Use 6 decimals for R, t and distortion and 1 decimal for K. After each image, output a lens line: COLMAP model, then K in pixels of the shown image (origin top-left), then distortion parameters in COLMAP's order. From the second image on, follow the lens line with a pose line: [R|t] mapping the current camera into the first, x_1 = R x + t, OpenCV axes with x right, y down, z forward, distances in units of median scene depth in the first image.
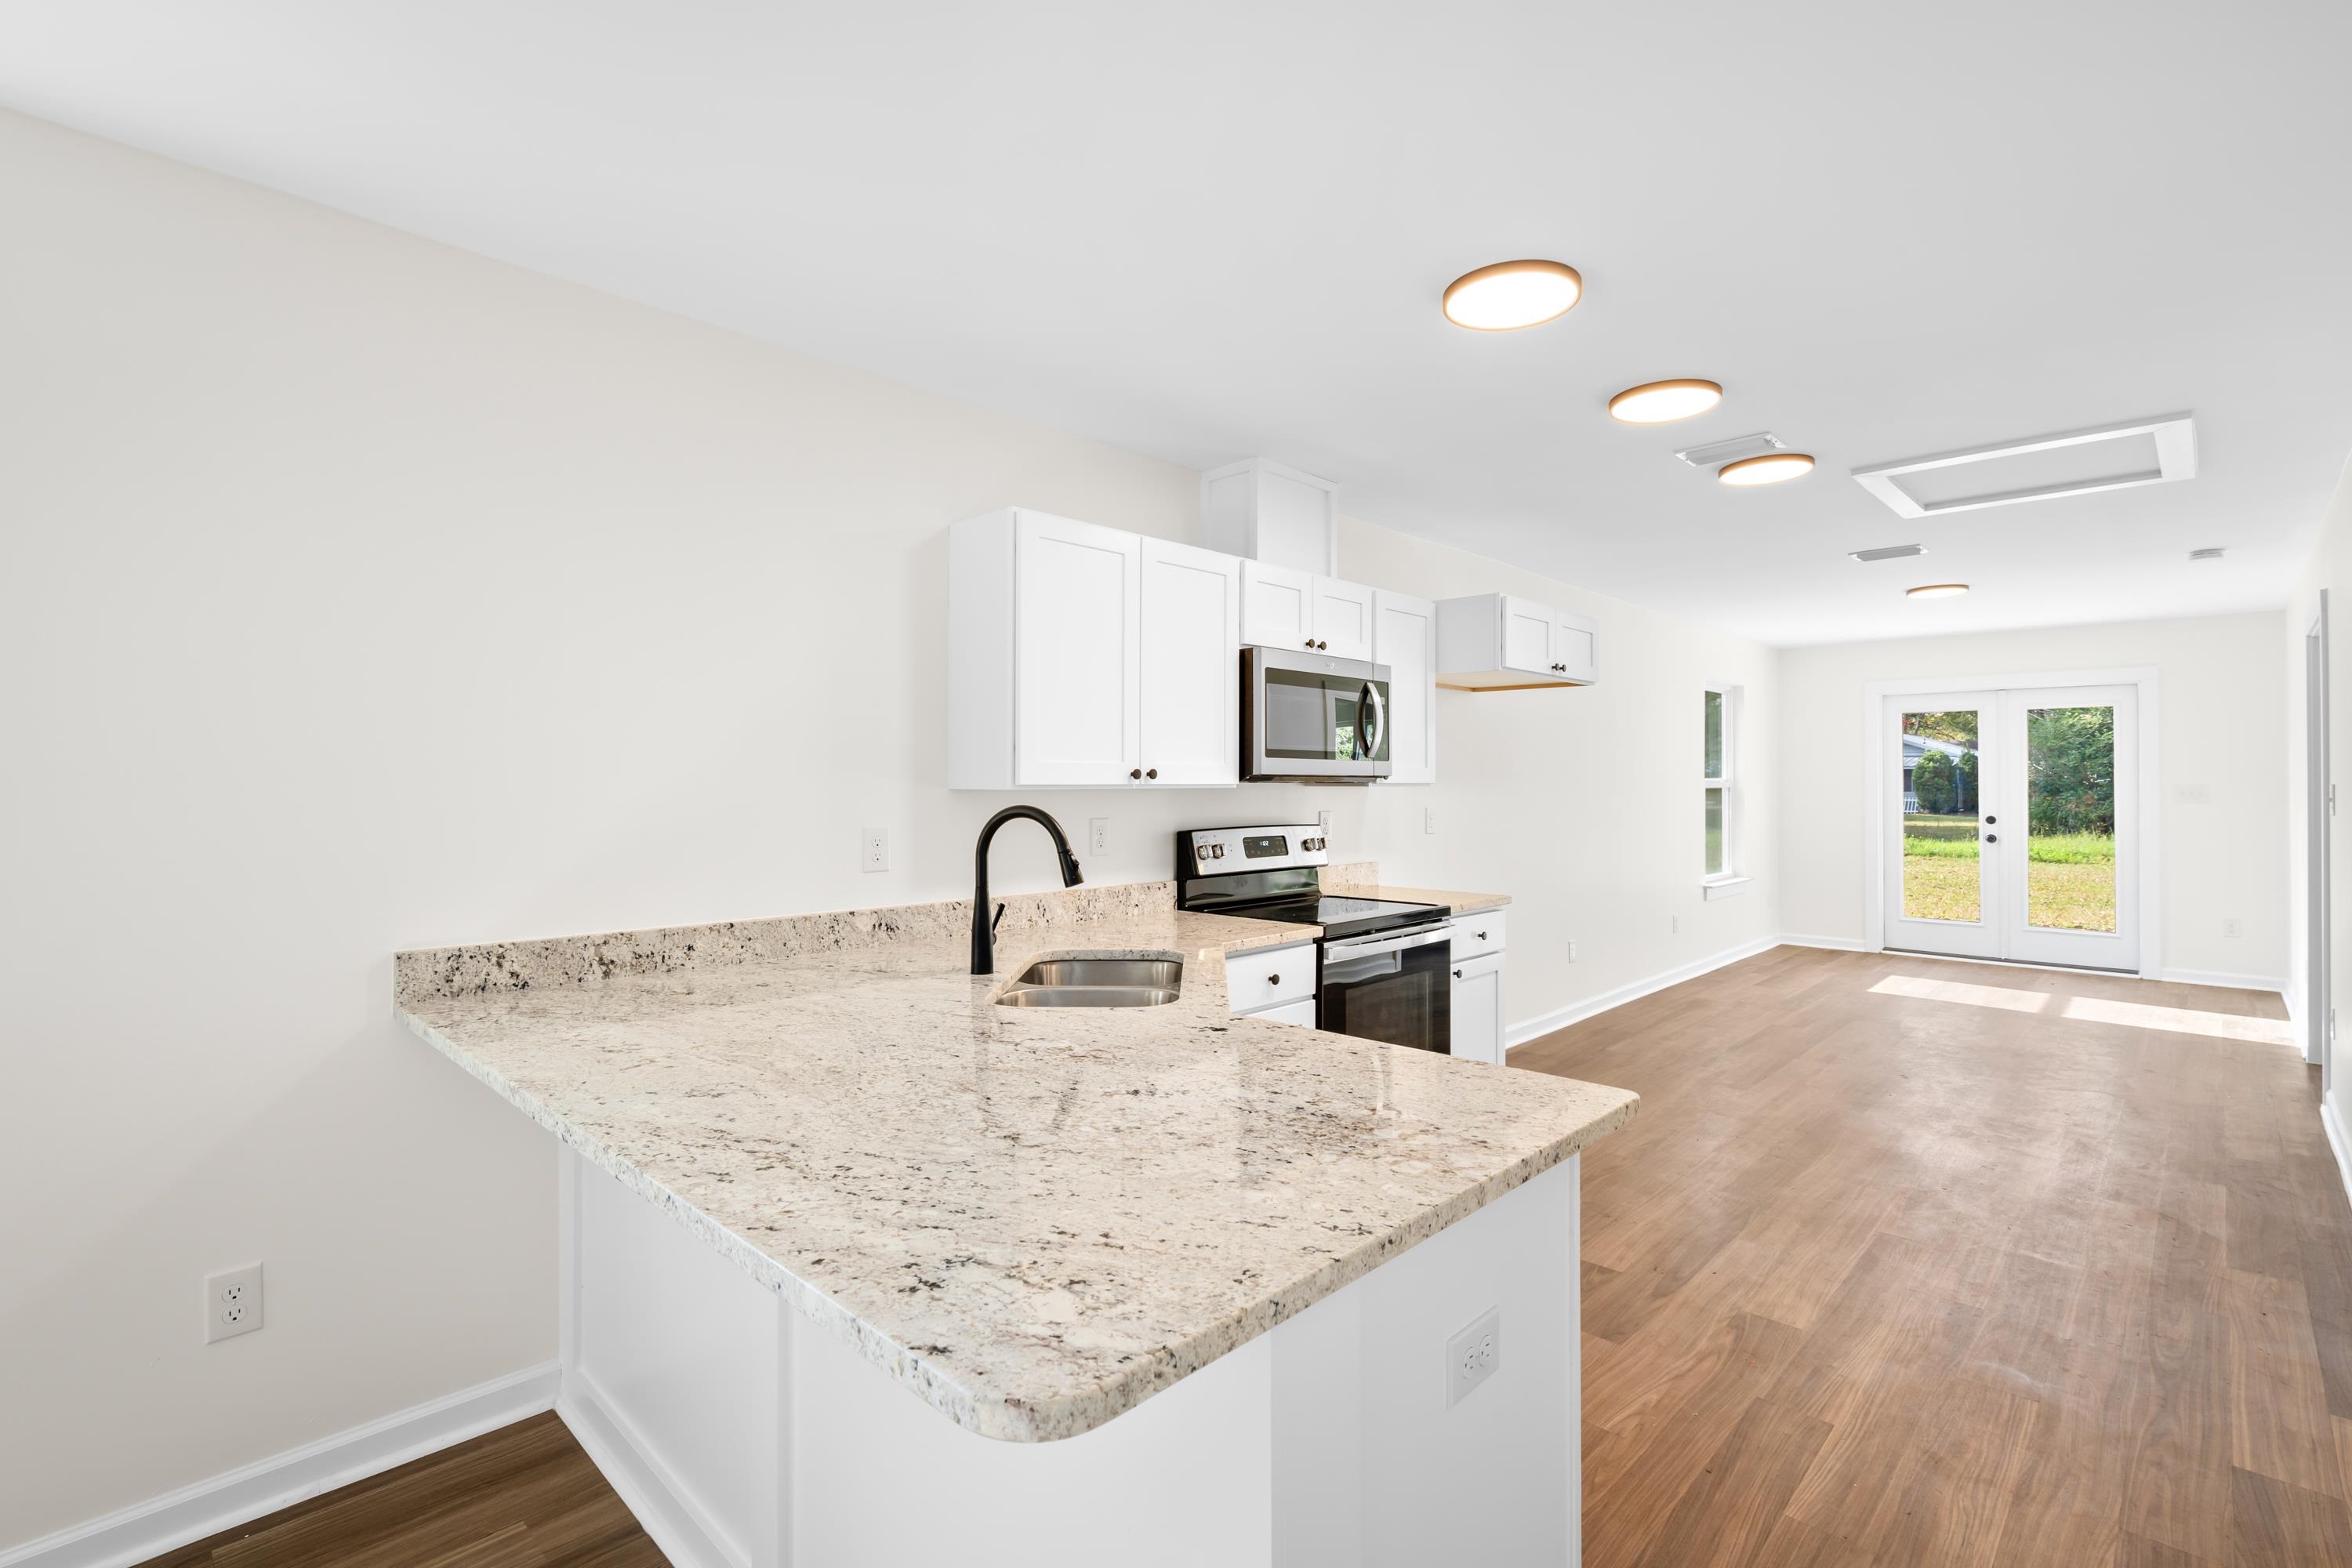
lens RADIAL K [[1070.6, 0, 1170.1], [0, 1070.6, 777.9], [0, 0, 1]] dist [0.000088, 0.000364]
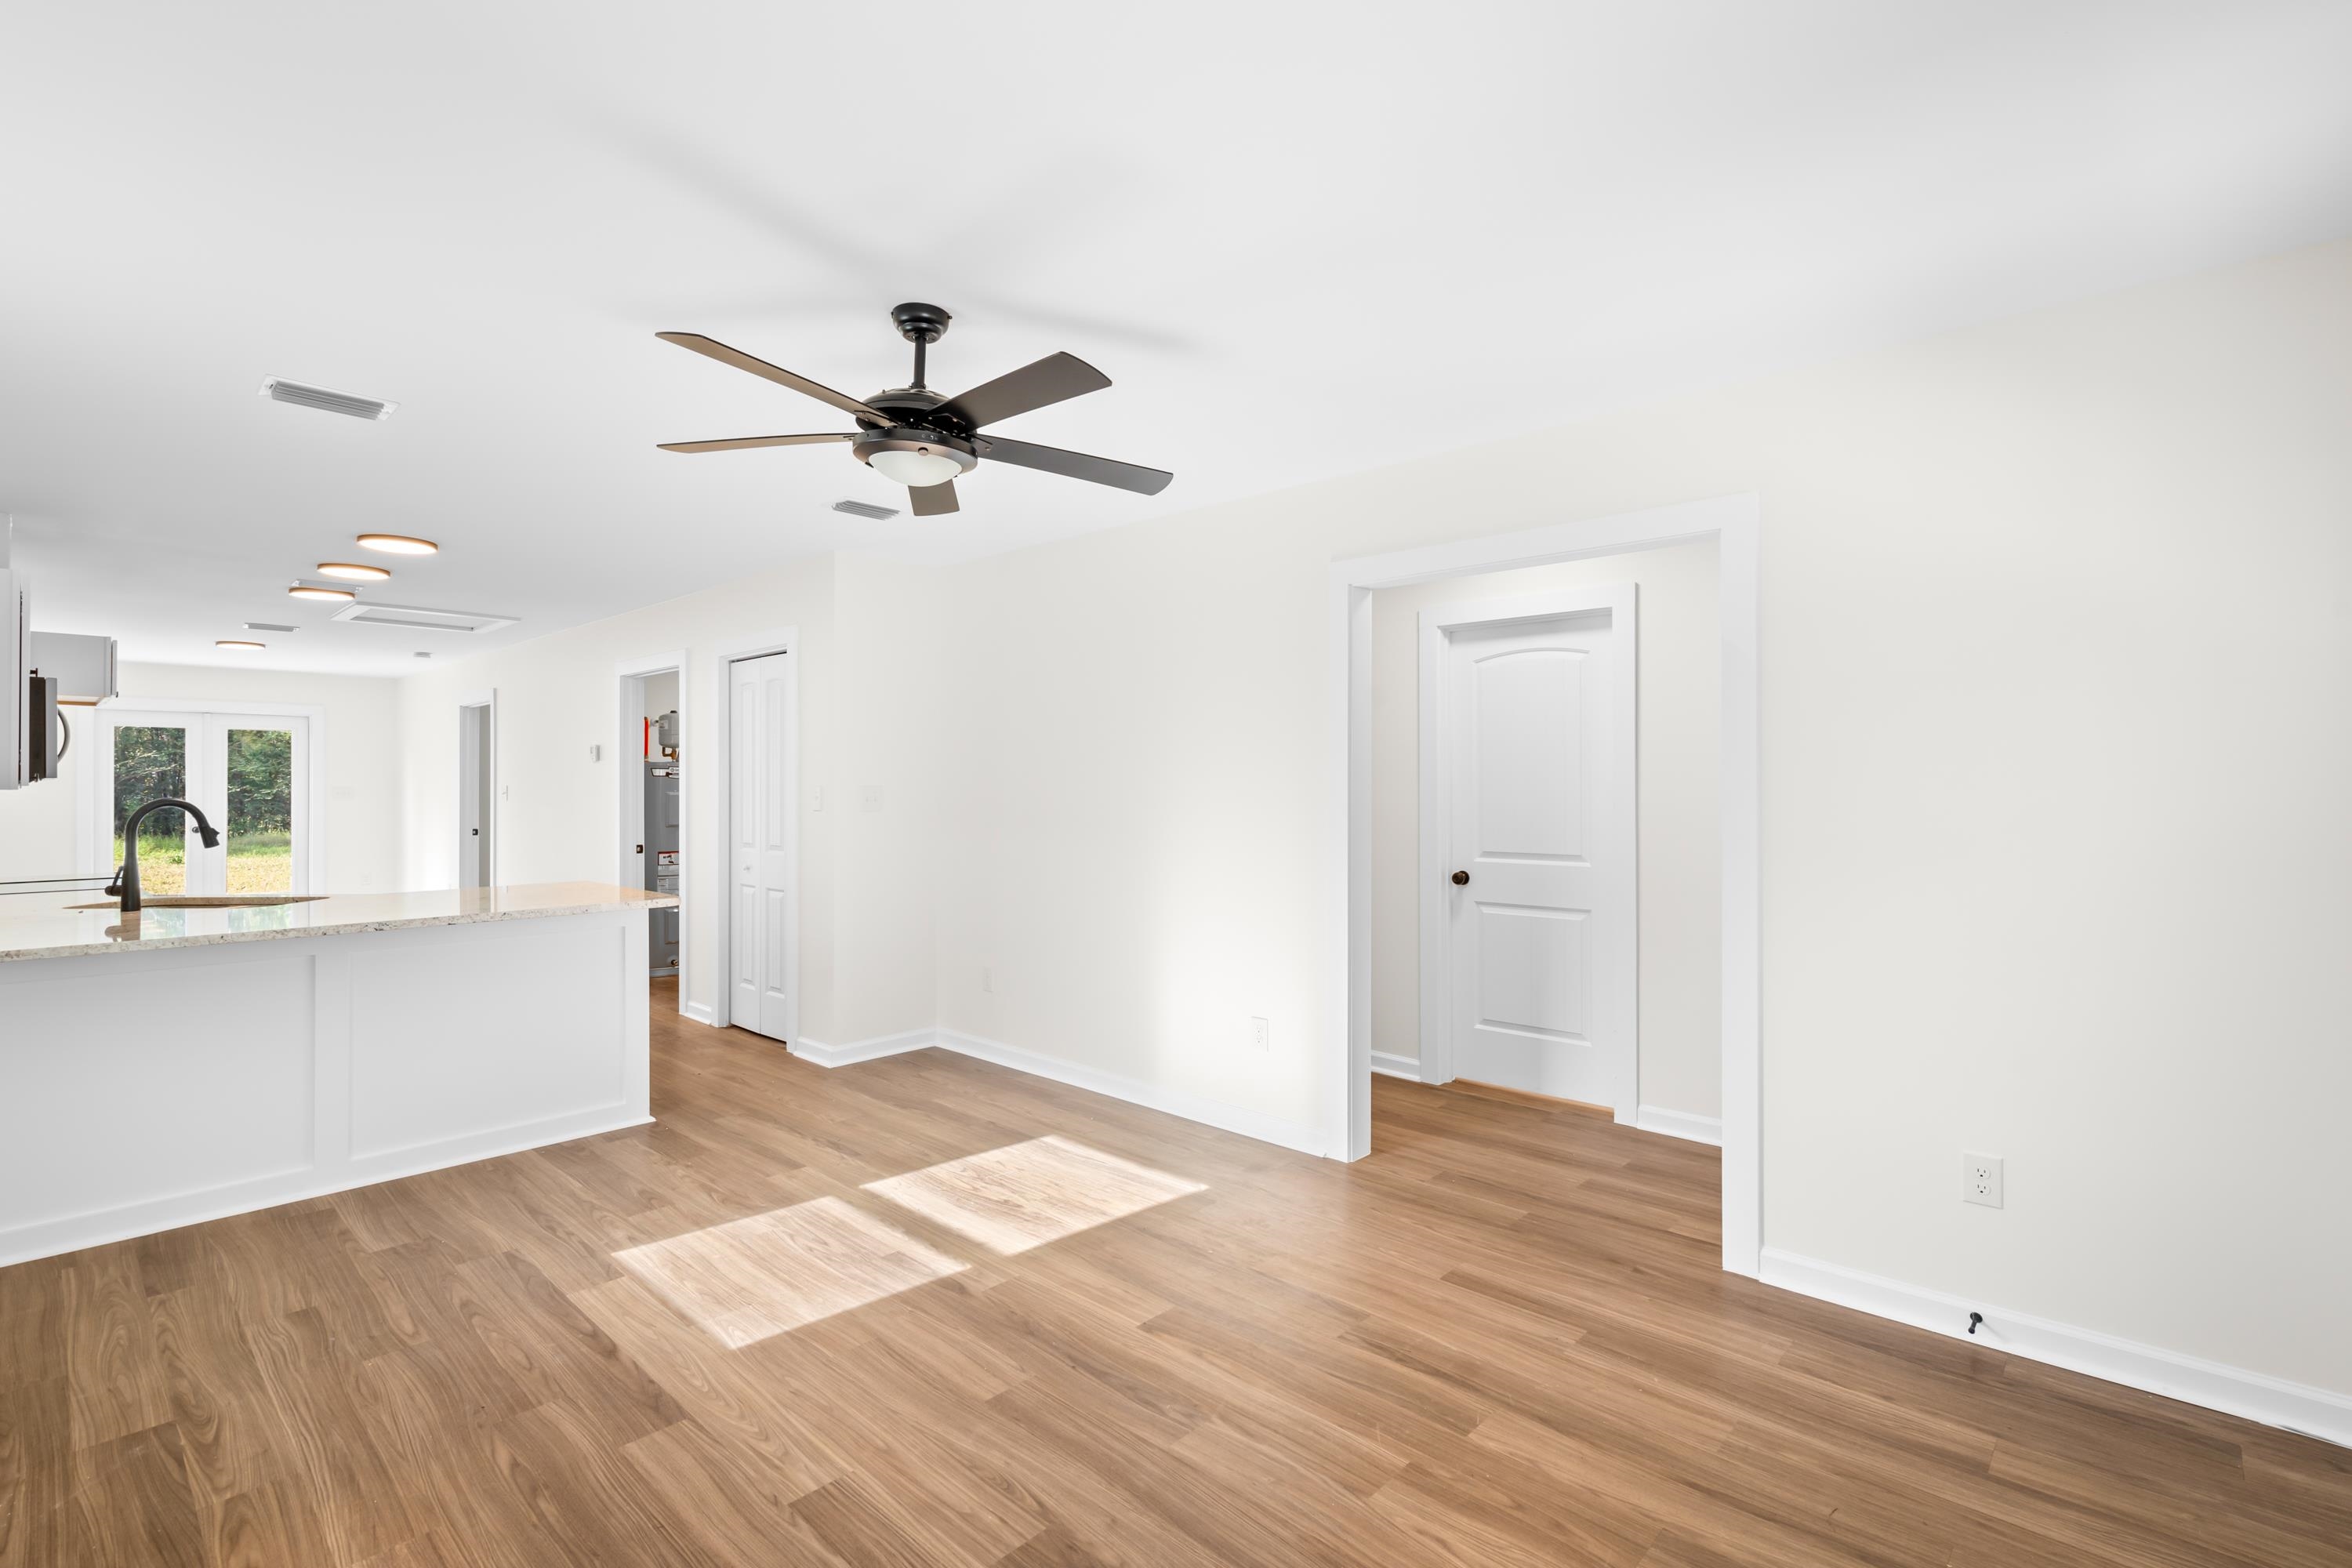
lens RADIAL K [[1070.6, 0, 1166.8], [0, 1070.6, 776.1], [0, 0, 1]] dist [0.000088, 0.000364]
pose [[-0.002060, 0.007682, 0.999968, -0.690604], [-0.003103, 0.999966, -0.007688, -0.000395], [-0.999993, -0.003118, -0.002036, -0.190624]]
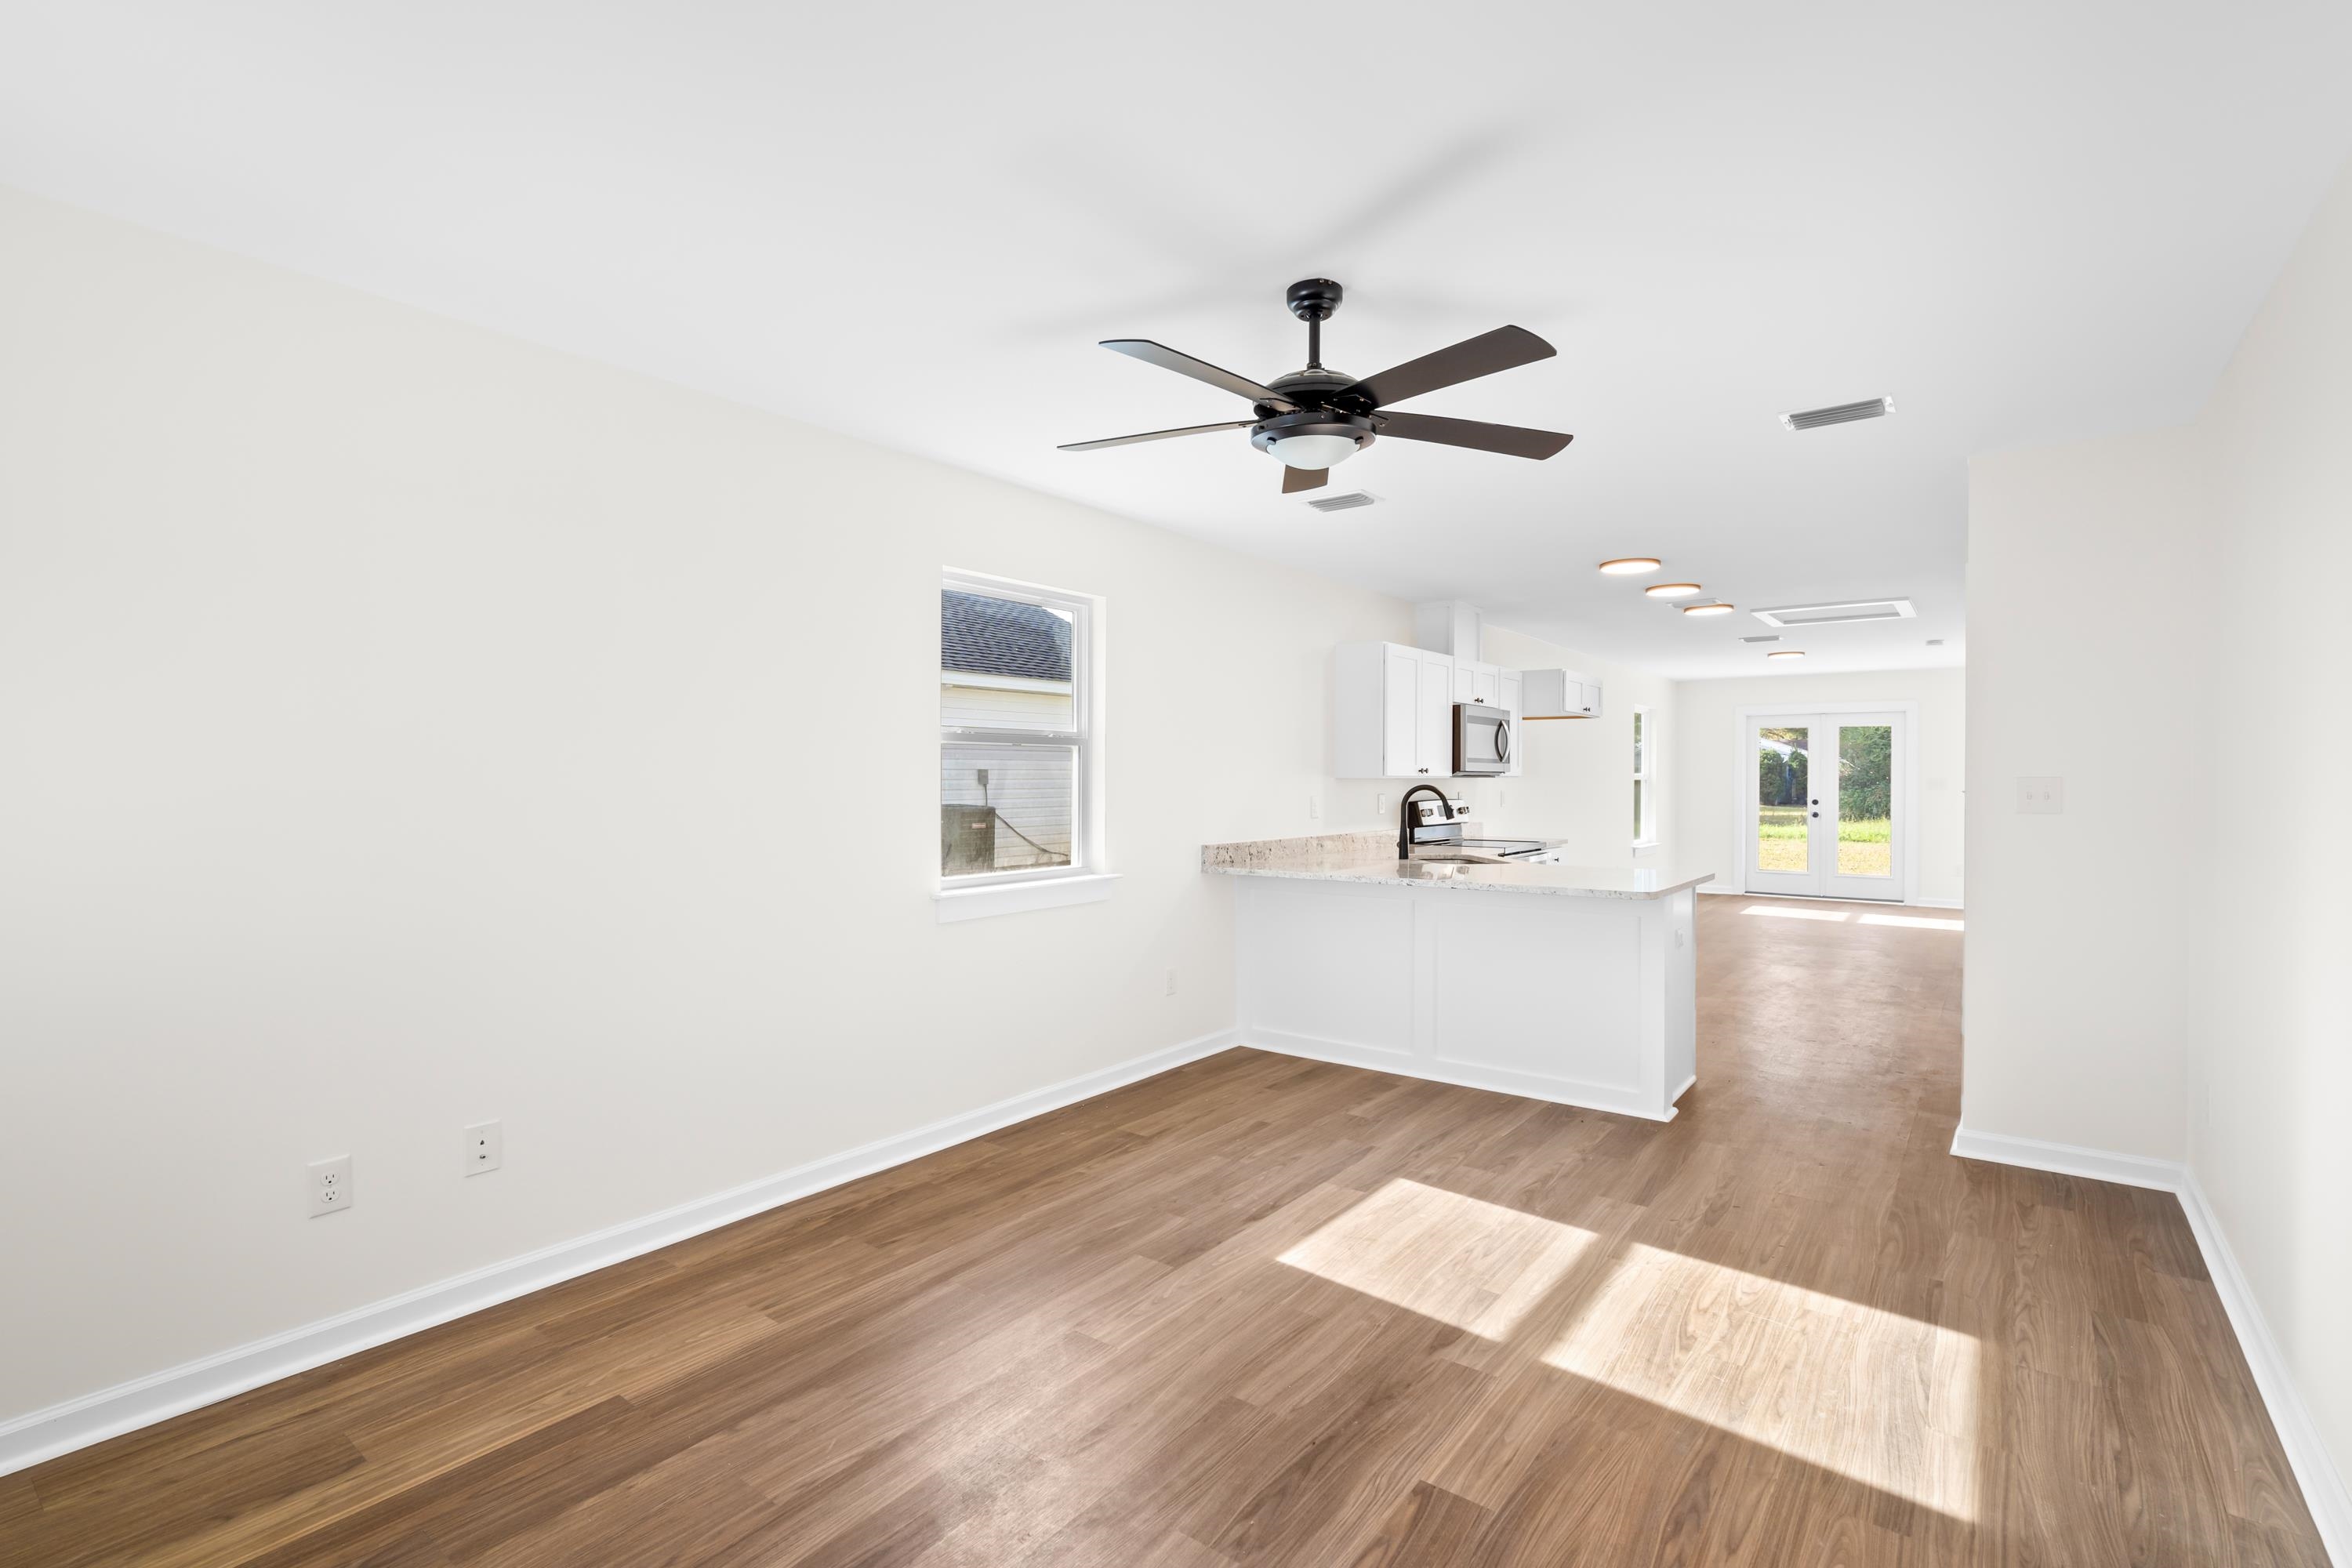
lens RADIAL K [[1070.6, 0, 1170.6], [0, 1070.6, 798.6], [0, 0, 1]] dist [0.000088, 0.000364]
pose [[0.993612, -0.002838, 0.112819, -0.377540], [0.000225, 0.999732, 0.023169, 0.000996], [-0.112854, -0.022996, 0.993345, -0.487971]]
